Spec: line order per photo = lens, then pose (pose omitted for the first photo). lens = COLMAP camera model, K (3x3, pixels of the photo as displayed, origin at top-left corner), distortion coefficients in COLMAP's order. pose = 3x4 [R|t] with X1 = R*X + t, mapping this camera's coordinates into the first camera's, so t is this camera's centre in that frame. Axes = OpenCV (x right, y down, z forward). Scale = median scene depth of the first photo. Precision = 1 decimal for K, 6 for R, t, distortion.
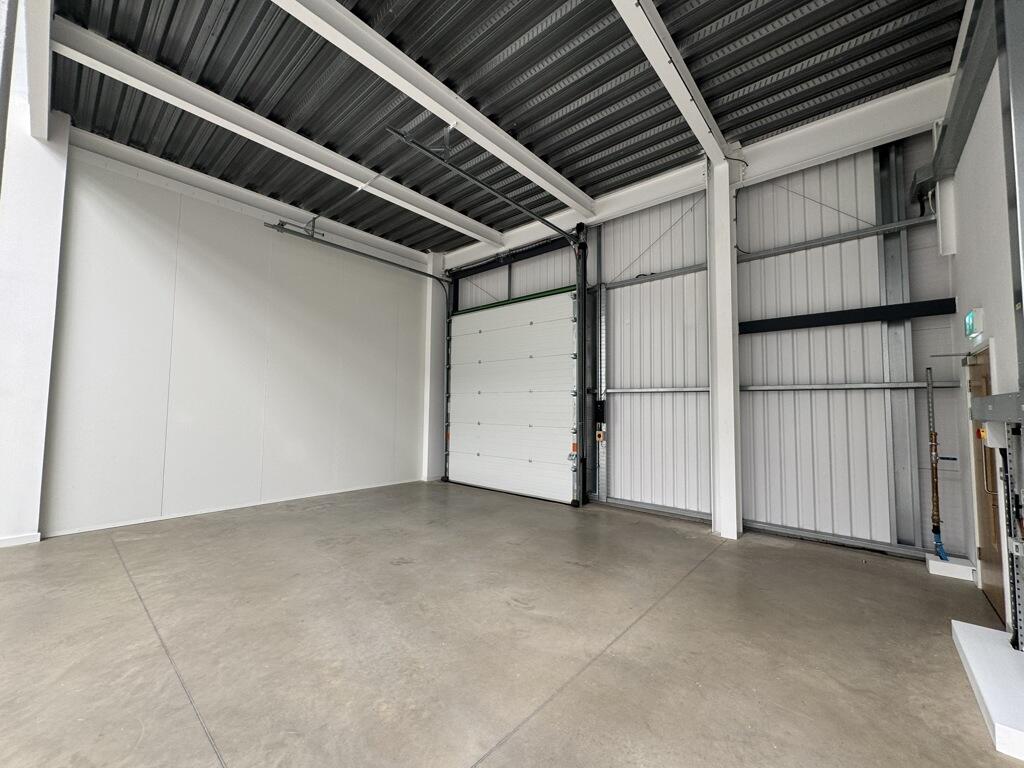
lens RADIAL K [[408.8, 0, 510.9], [0, 408.8, 383.2], [0, 0, 1]] dist [-0.005244, 0.000557]
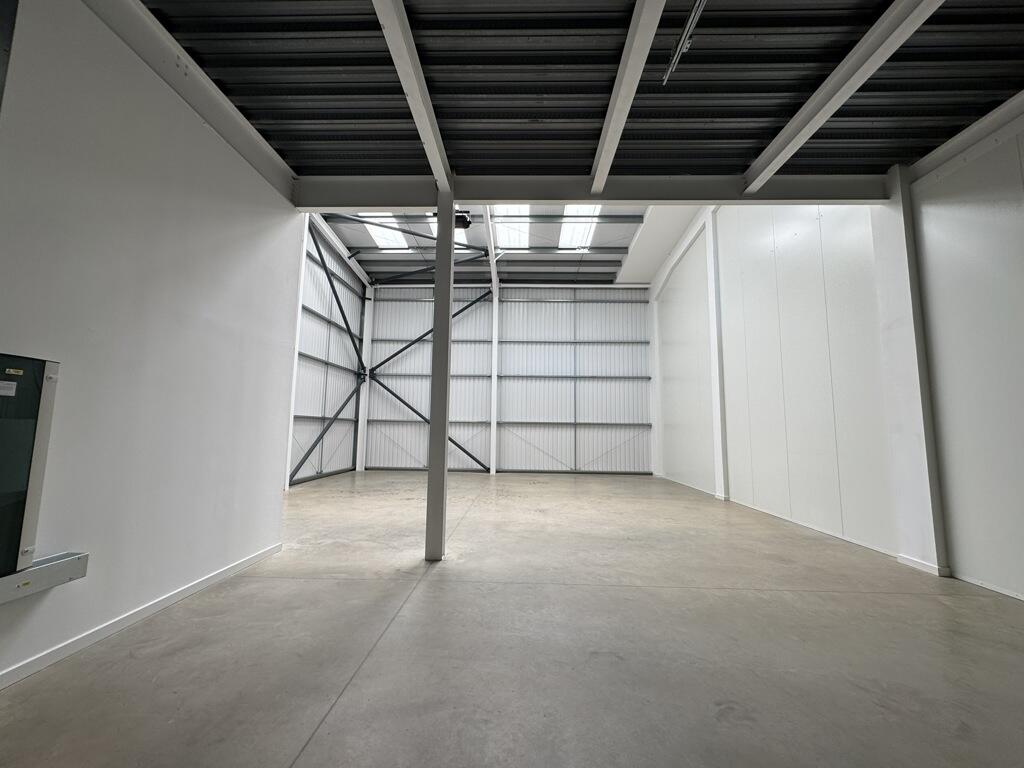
lens RADIAL K [[408.8, 0, 515.5], [0, 408.8, 383.4], [0, 0, 1]] dist [-0.005244, 0.000557]
pose [[-0.769962, -0.092970, -0.631281, 0.451372], [0.016597, 0.986076, -0.165464, 0.097905], [0.637874, -0.137878, -0.757698, 1.632842]]
